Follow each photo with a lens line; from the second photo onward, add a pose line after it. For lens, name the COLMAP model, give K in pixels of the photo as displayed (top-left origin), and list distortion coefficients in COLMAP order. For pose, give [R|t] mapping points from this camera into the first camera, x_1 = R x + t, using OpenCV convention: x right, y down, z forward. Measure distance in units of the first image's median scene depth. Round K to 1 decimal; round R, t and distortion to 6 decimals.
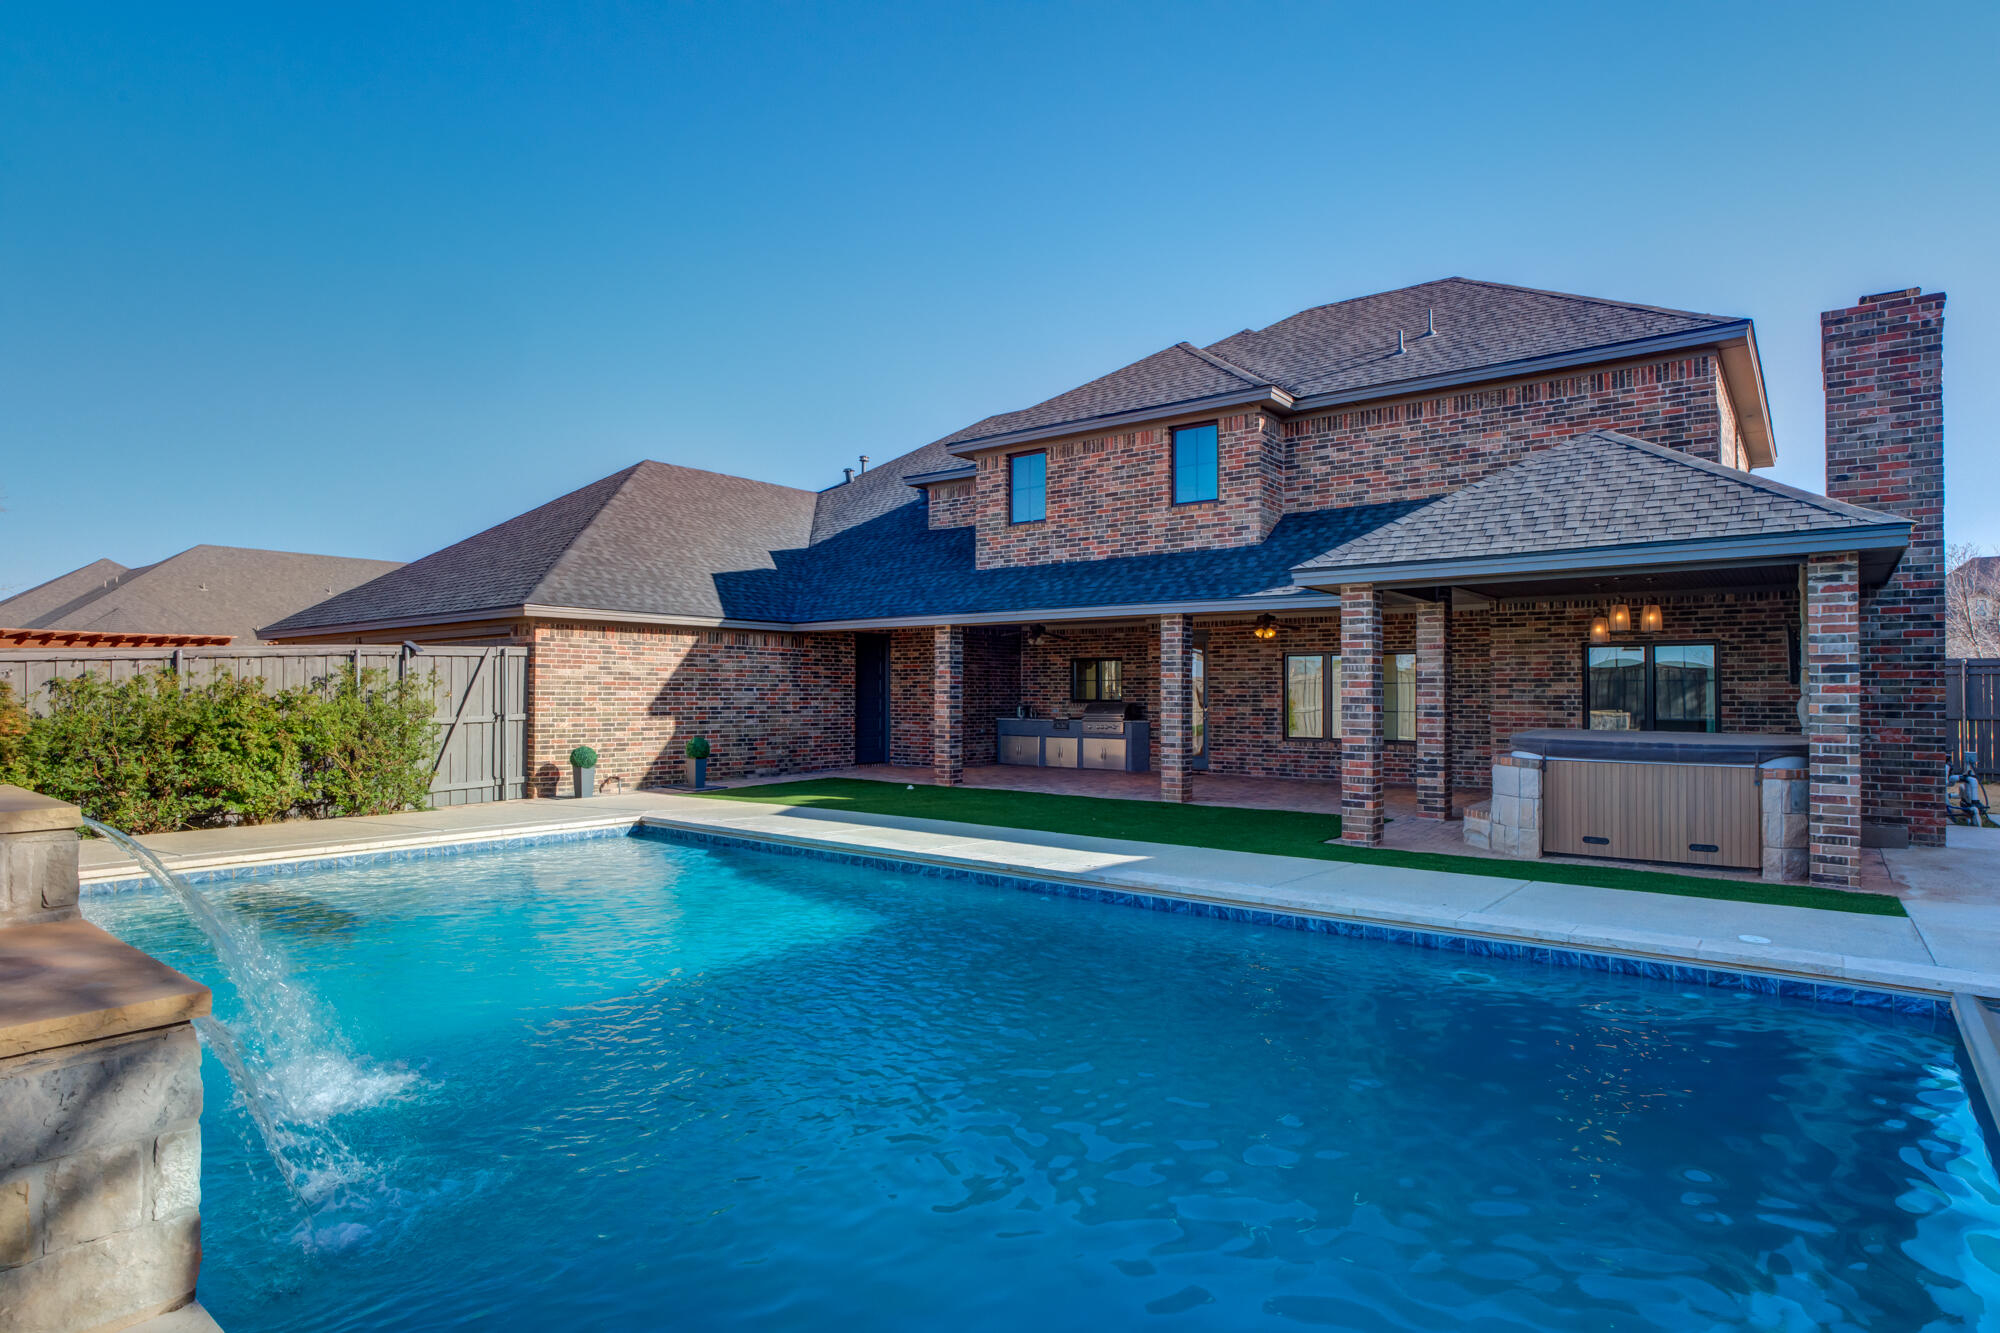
lens RADIAL K [[1061.2, 0, 1003.8], [0, 1061.2, 671.8], [0, 0, 1]] dist [-0.036956, -0.000757]
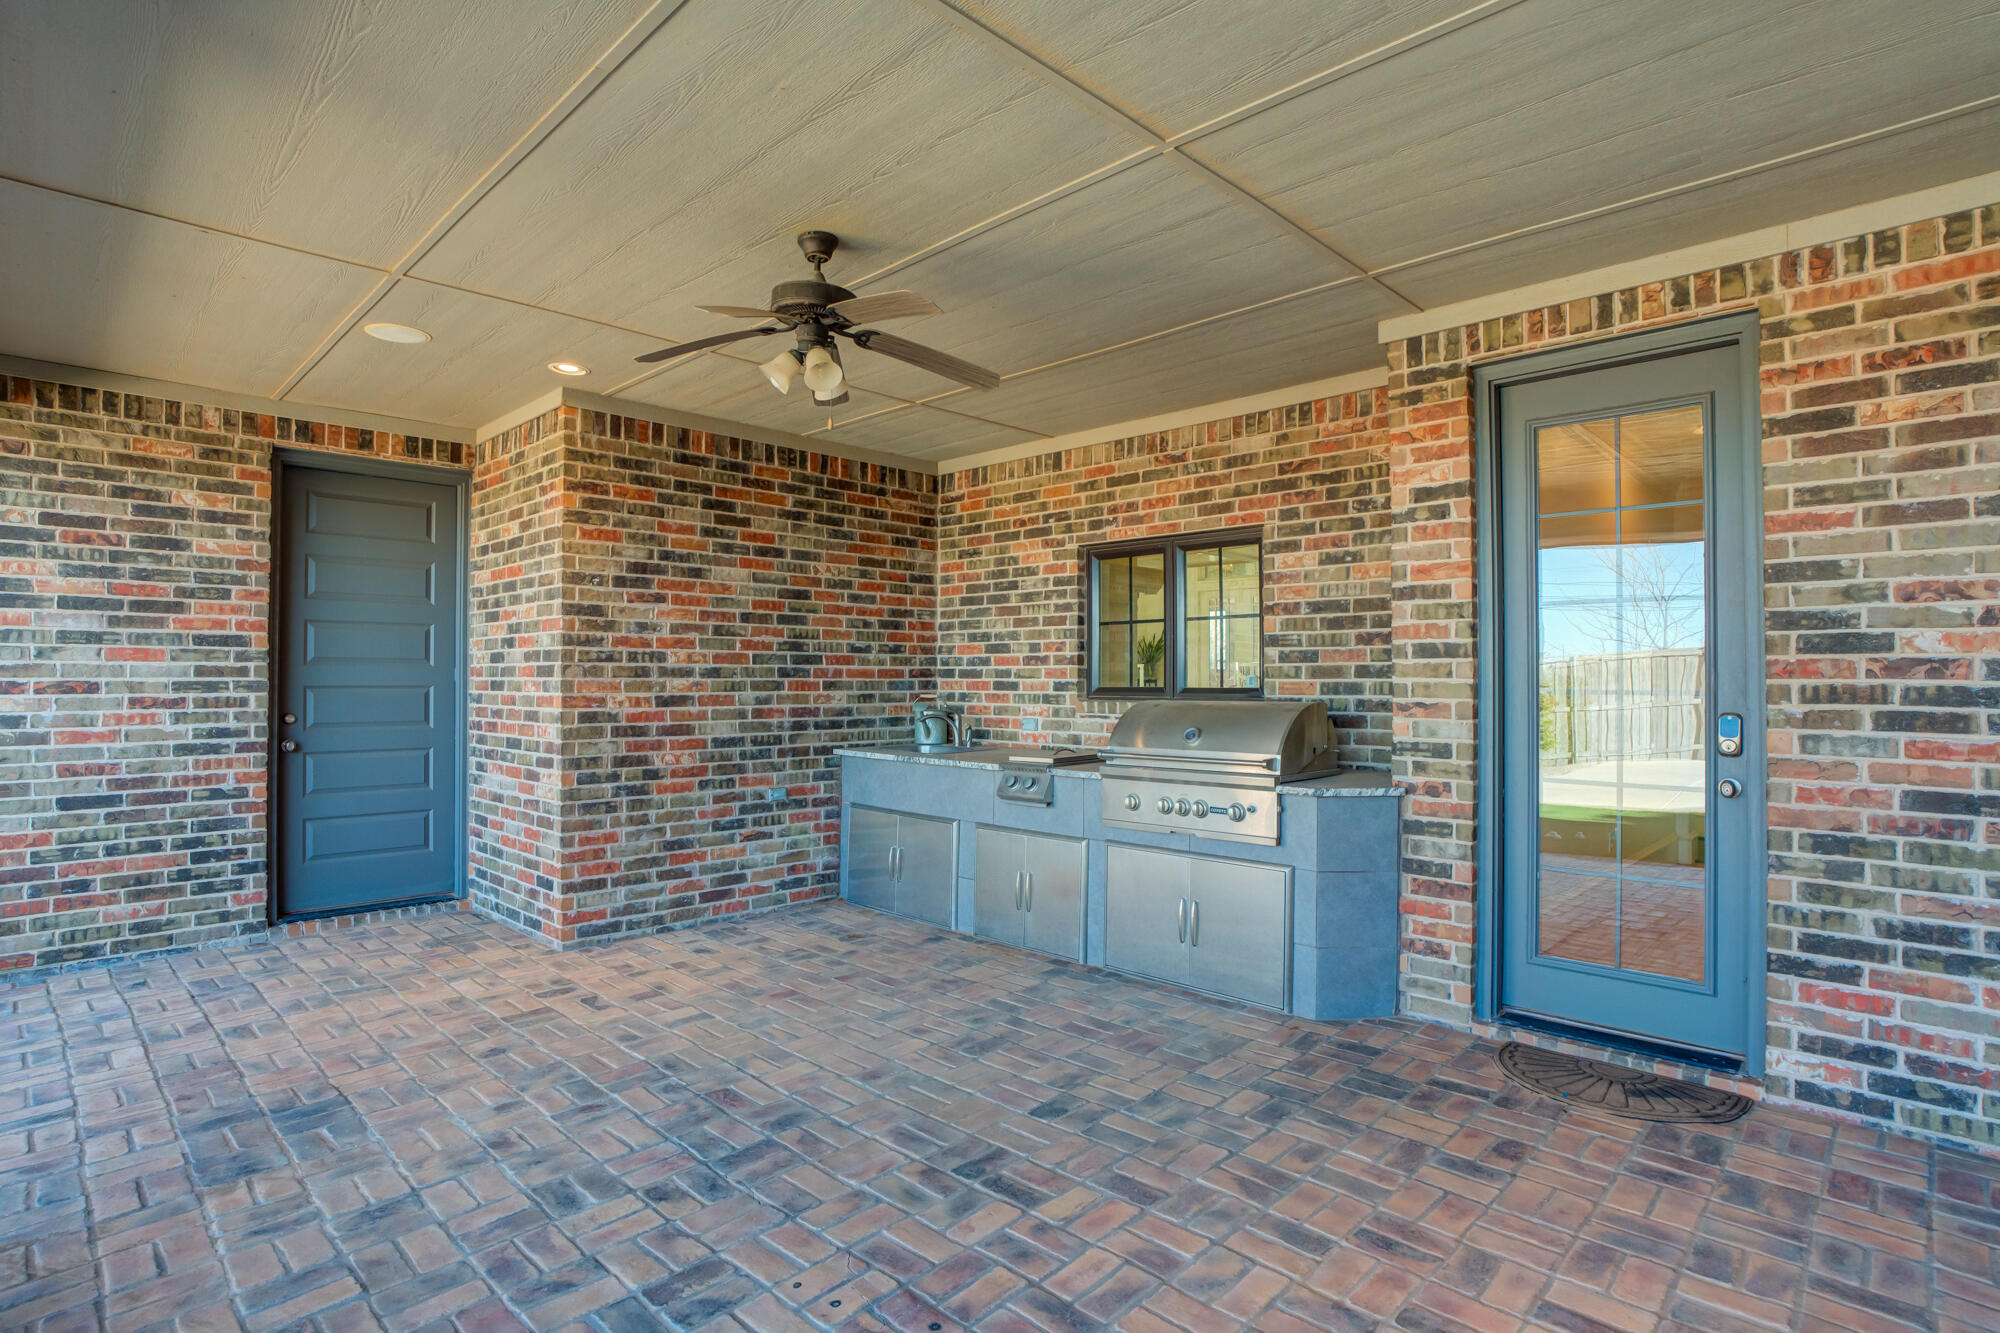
lens RADIAL K [[1005.0, 0, 994.5], [0, 1005.0, 671.9], [0, 0, 1]] dist [-0.043164, 0.011427]
pose [[0.992310, -0.003573, -0.123723, 0.087126], [0.005293, 0.999894, 0.013579, 0.020997], [0.123661, -0.014129, 0.992224, 0.849794]]
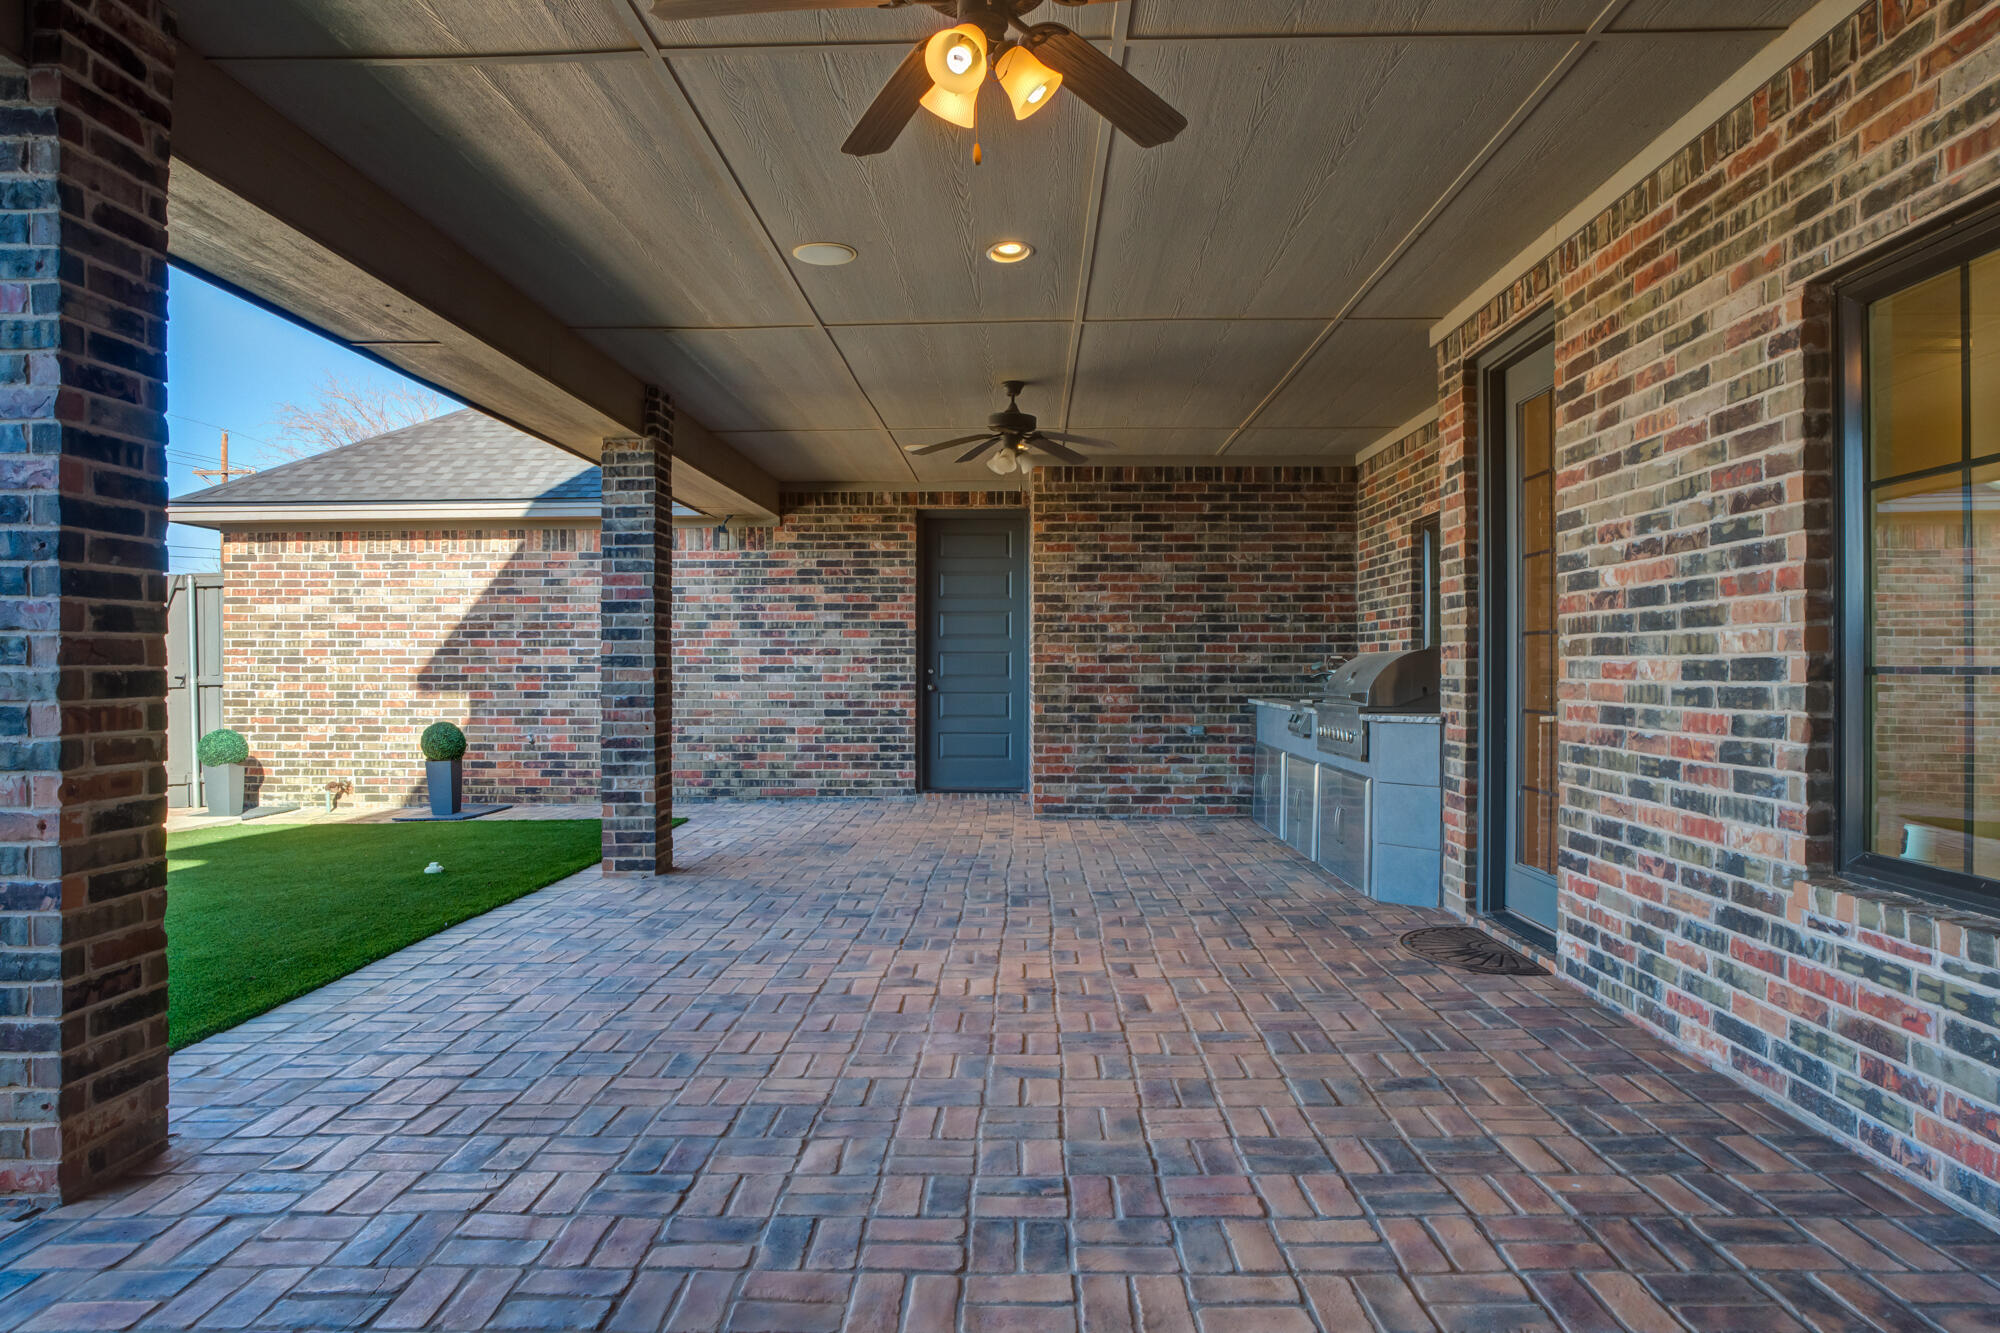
lens RADIAL K [[1148.5, 0, 1009.4], [0, 1148.5, 673.4], [0, 0, 1]] dist [-0.035455, 0.011426]
pose [[0.595425, -0.001065, -0.803410, 0.322434], [0.019633, 0.999720, 0.013225, 0.032058], [0.803171, -0.023648, 0.595279, 0.806833]]
